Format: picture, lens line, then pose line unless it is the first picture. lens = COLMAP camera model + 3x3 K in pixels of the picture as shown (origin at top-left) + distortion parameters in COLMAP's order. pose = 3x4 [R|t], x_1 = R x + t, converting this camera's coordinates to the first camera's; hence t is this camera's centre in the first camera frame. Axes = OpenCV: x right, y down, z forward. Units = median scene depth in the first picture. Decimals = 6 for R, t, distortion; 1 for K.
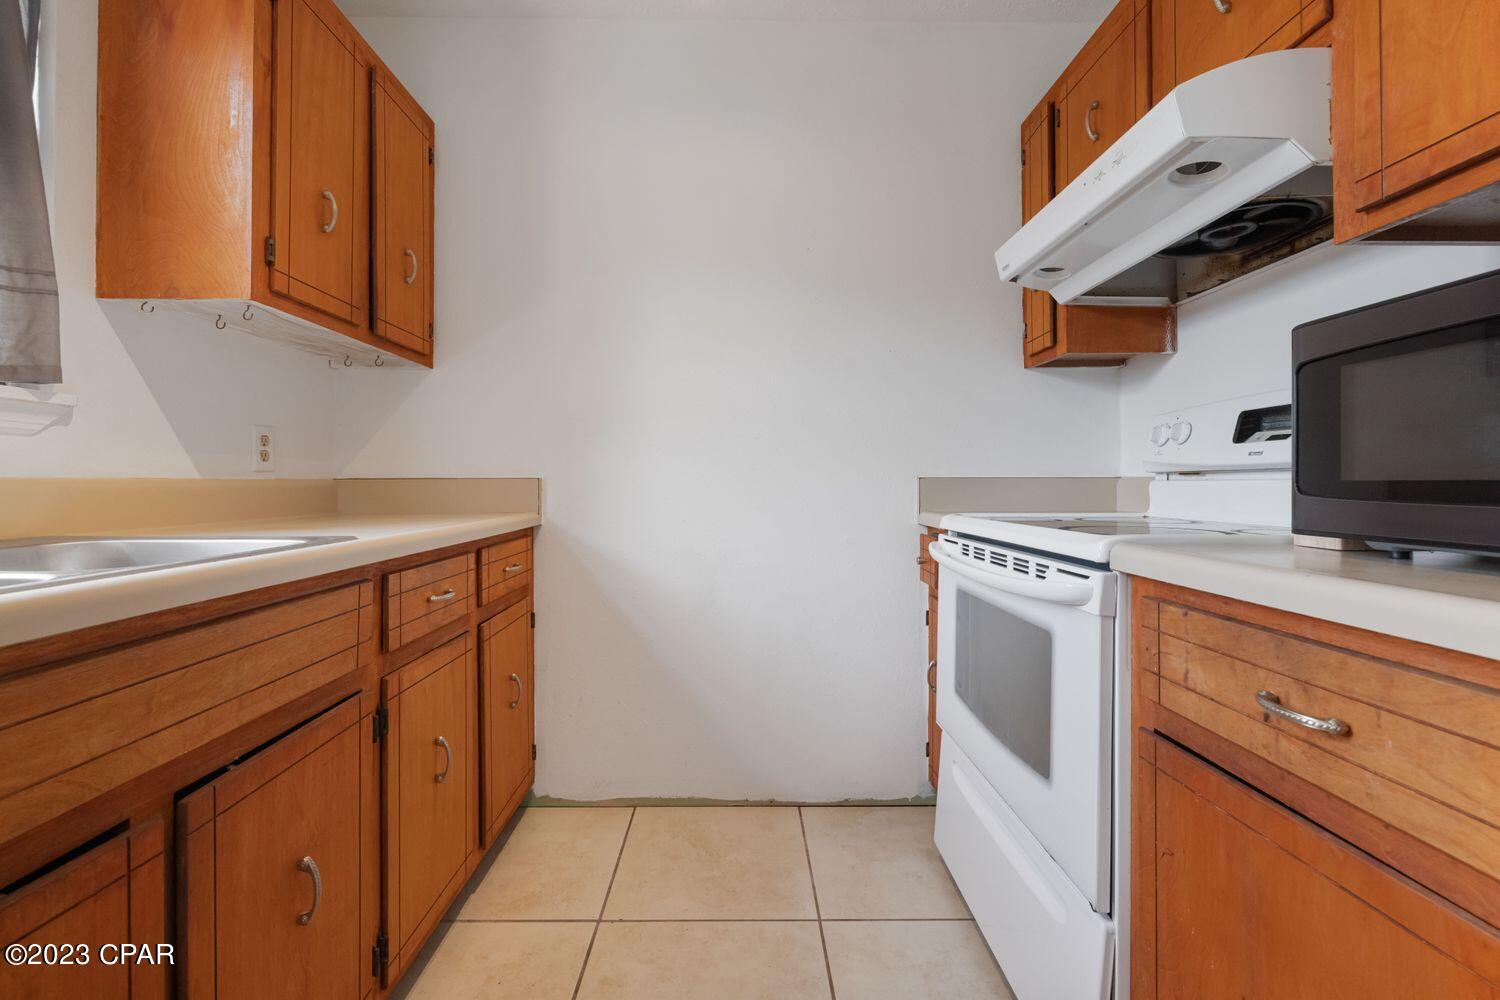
lens RADIAL K [[625.5, 0, 745.4], [0, 625.5, 481.4], [0, 0, 1]] dist [-0.001398, 0.000434]
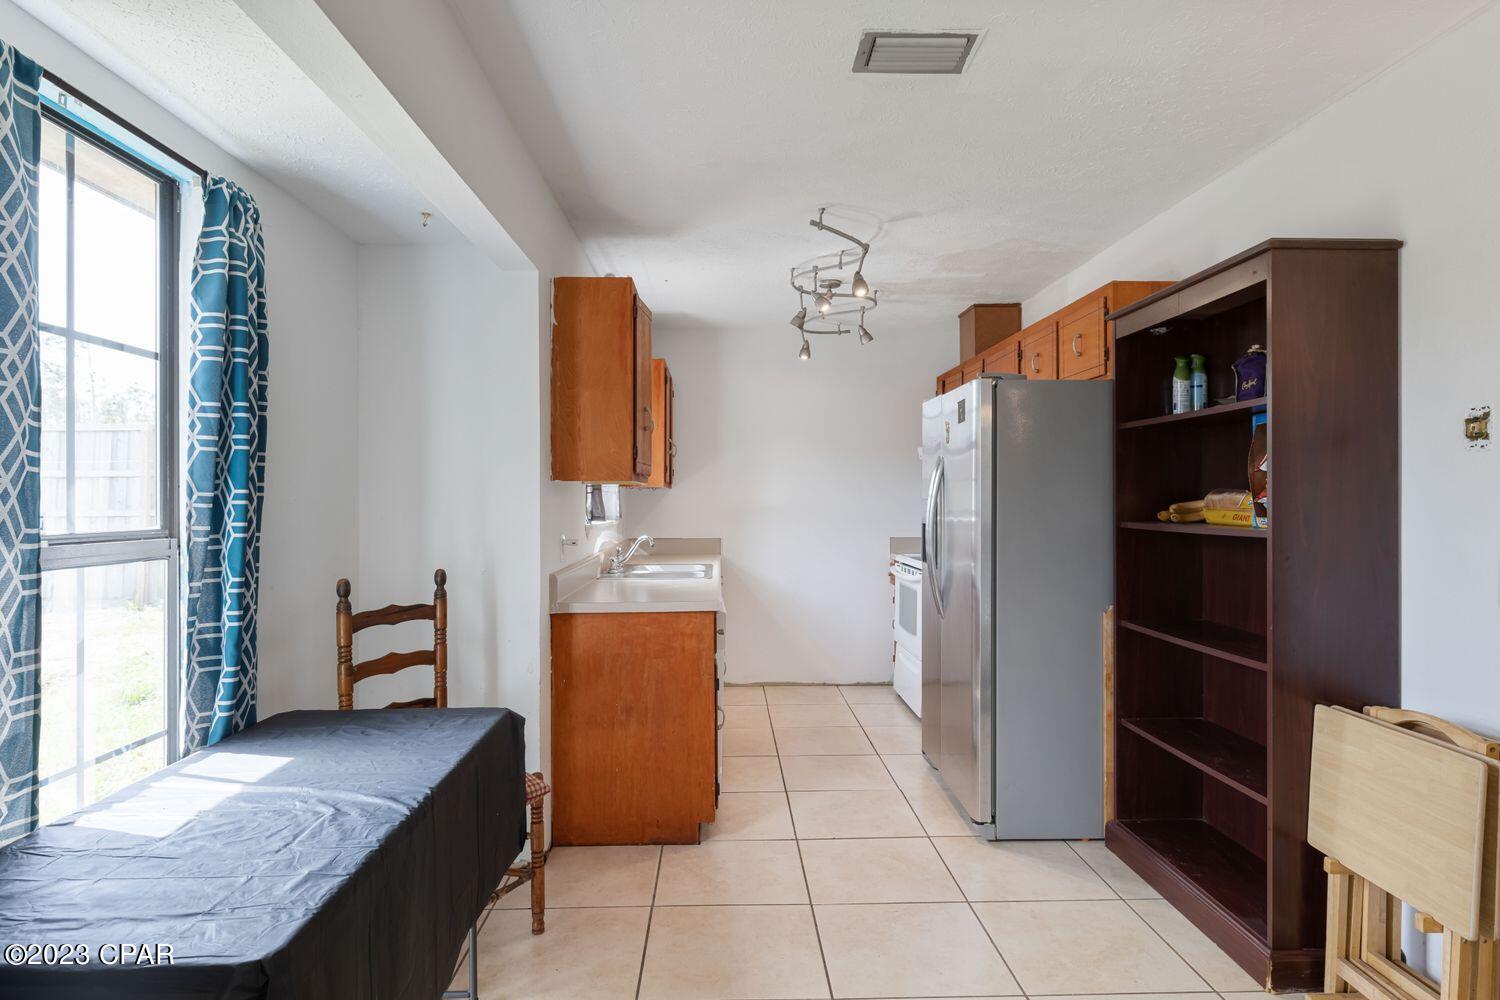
lens RADIAL K [[835.3, 0, 756.4], [0, 835.3, 501.9], [0, 0, 1]] dist [0.005826, 0.000952]
pose [[0.999440, -0.000658, 0.033468, -0.381914], [0.000469, 0.999984, 0.005656, -0.195402], [-0.033471, -0.005637, 0.999424, -2.505469]]
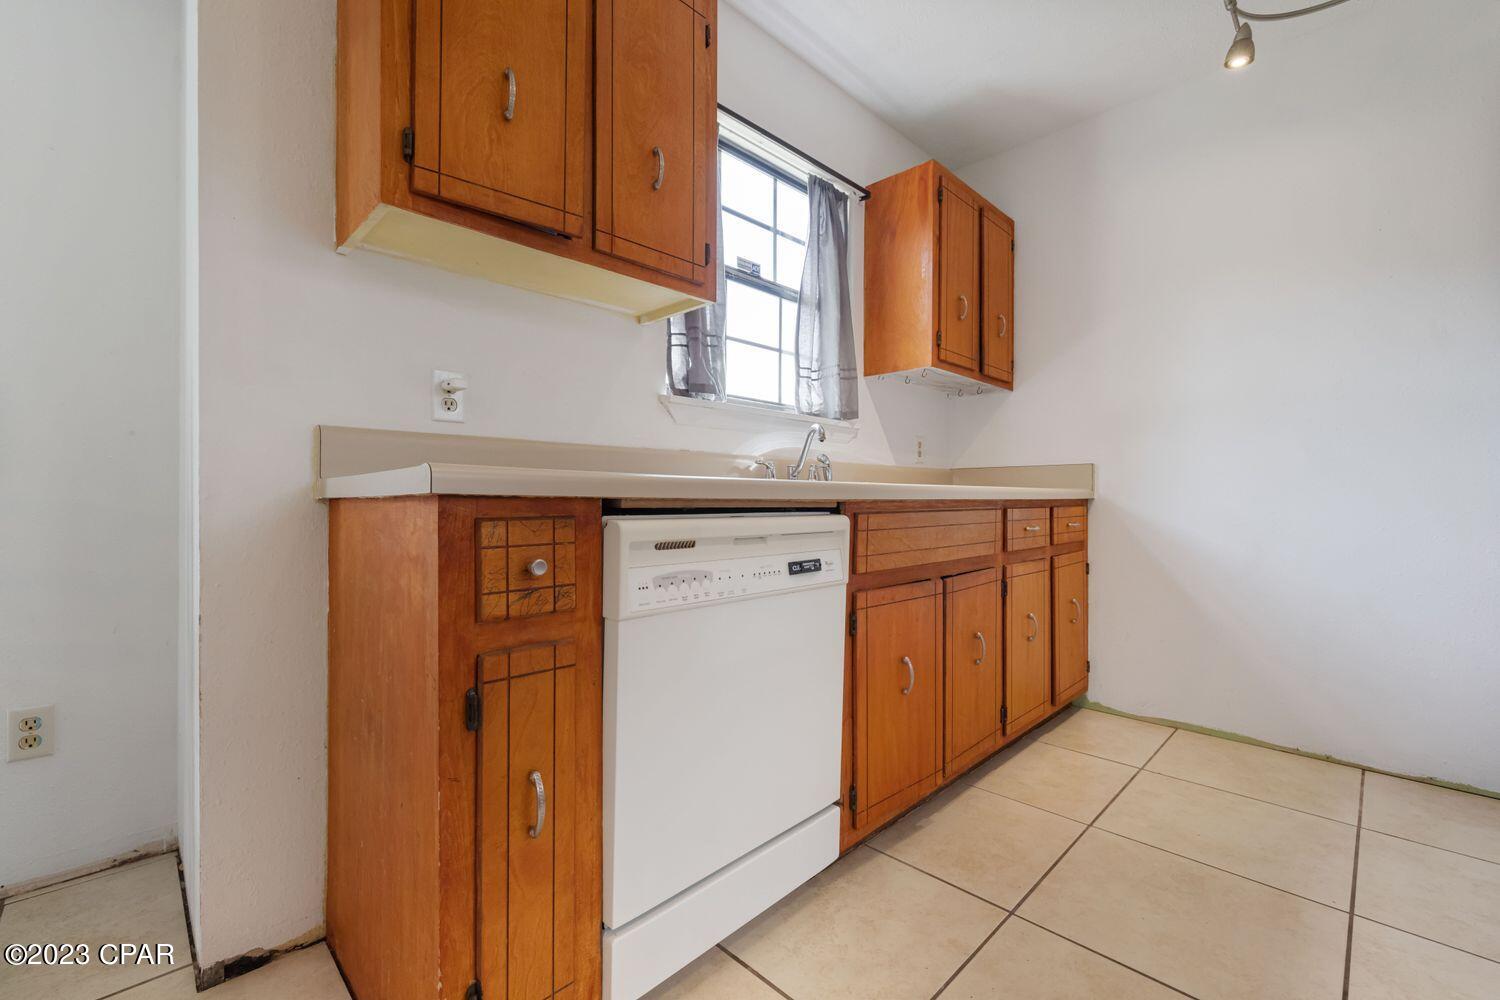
lens RADIAL K [[635.4, 0, 745.6], [0, 635.4, 500.2], [0, 0, 1]] dist [0.000134, 0.000876]
pose [[0.696782, 0.002871, -0.717277, 0.161817], [-0.001904, 0.999996, 0.002153, 0.090719], [0.717280, -0.000135, 0.696785, -0.605719]]
